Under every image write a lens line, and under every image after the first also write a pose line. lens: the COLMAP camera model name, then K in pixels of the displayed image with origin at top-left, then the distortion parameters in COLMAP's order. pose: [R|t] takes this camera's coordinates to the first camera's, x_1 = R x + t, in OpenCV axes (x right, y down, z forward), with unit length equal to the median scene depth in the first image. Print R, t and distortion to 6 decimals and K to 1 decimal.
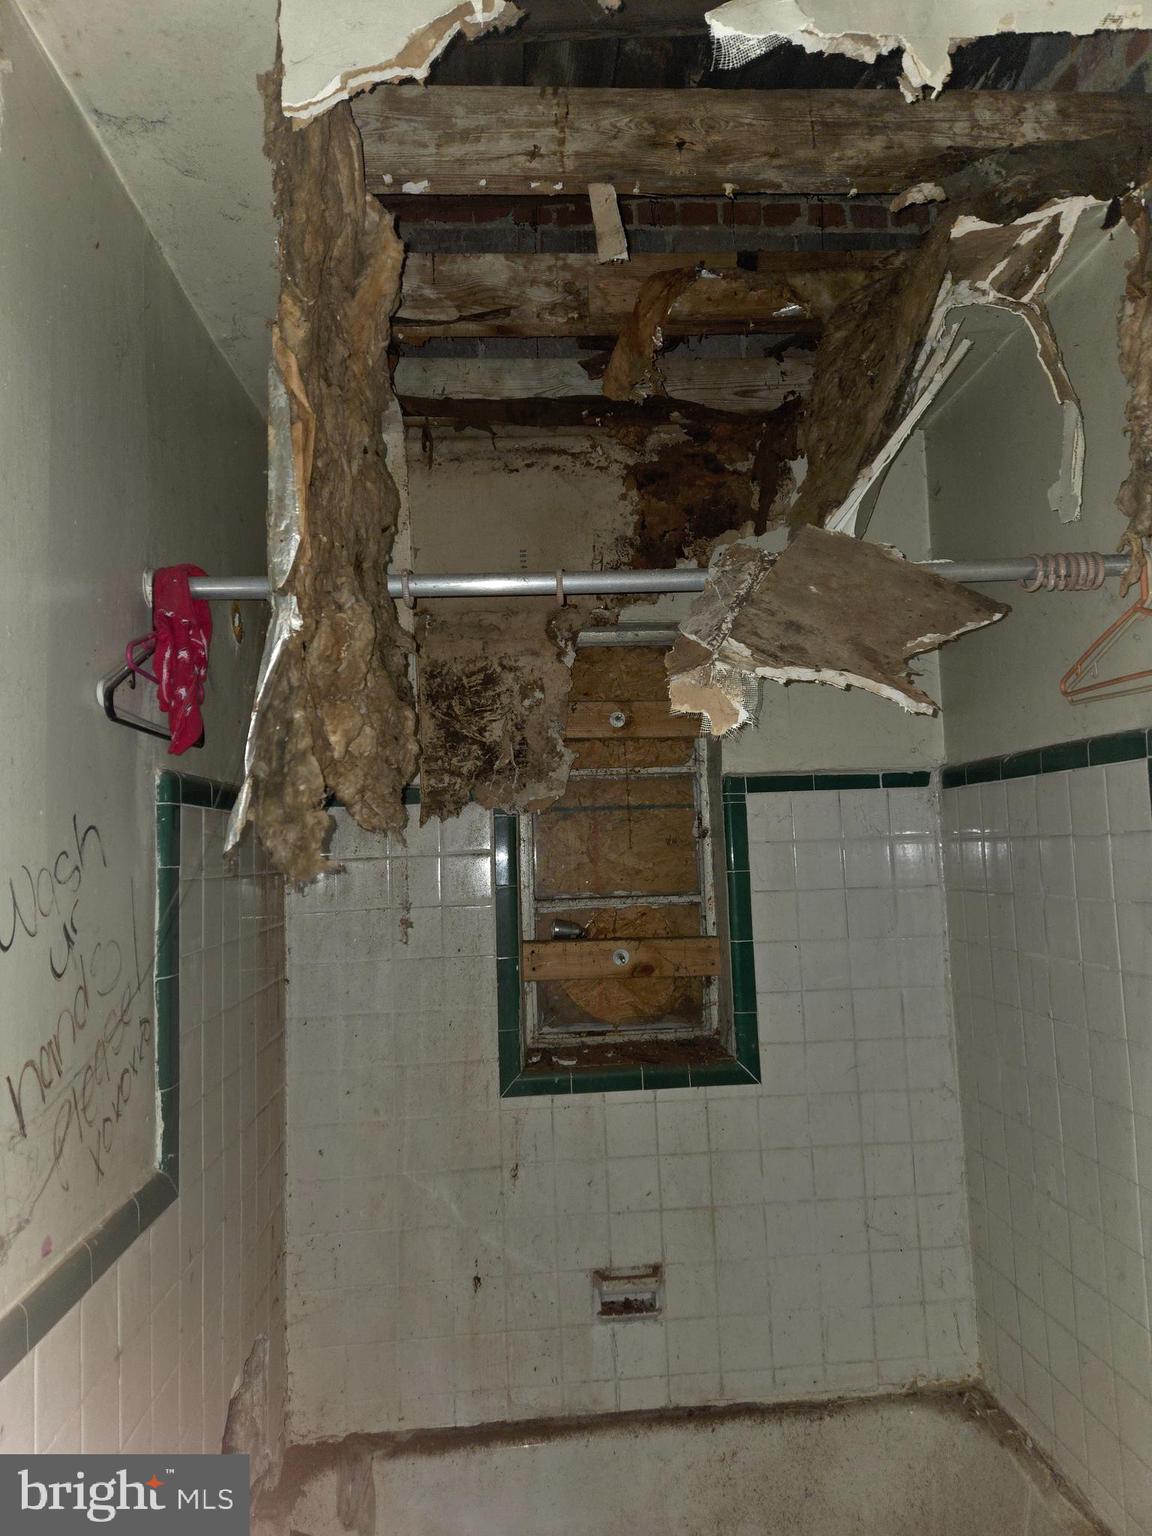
lens RADIAL K [[1018.6, 0, 587.2], [0, 1018.6, 777.9], [0, 0, 1]] dist [0.103353, -0.102663]
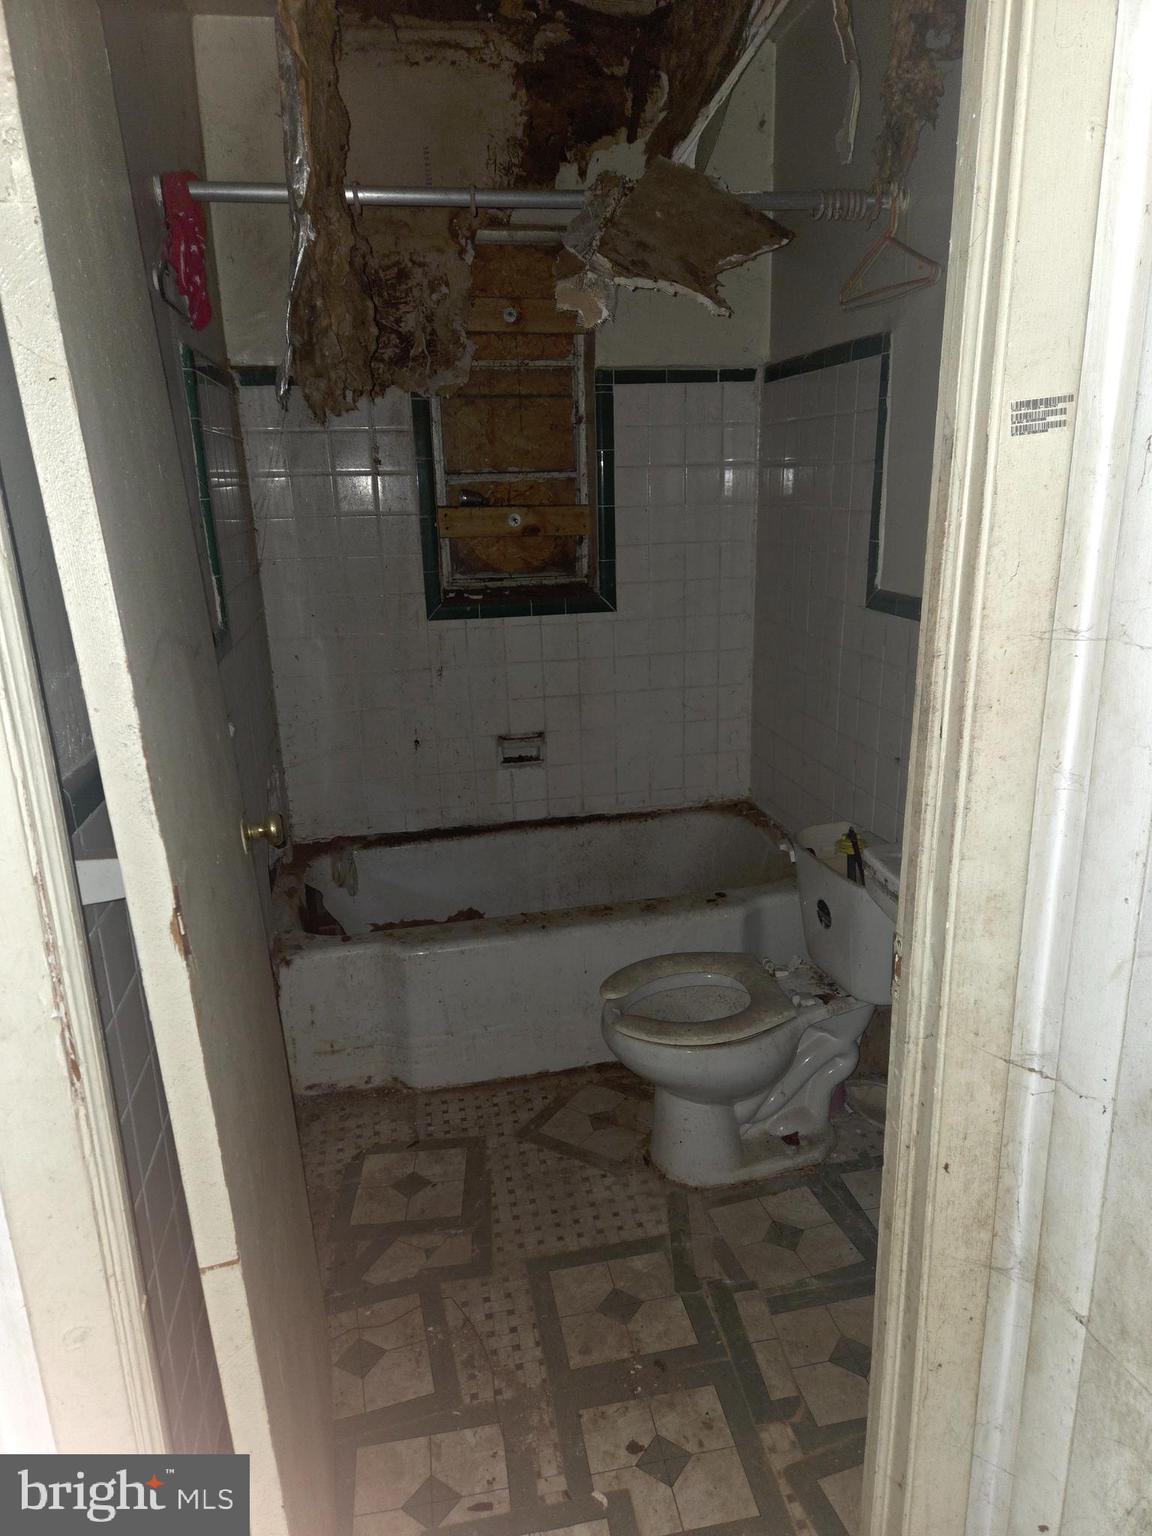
lens RADIAL K [[1018.6, 0, 587.2], [0, 1018.6, 777.9], [0, 0, 1]] dist [0.103353, -0.102663]
pose [[0.993065, -0.021200, 0.115643, -0.034554], [-0.020863, 0.936221, 0.350792, 0.024291], [-0.115705, -0.350772, 0.929285, -0.355021]]
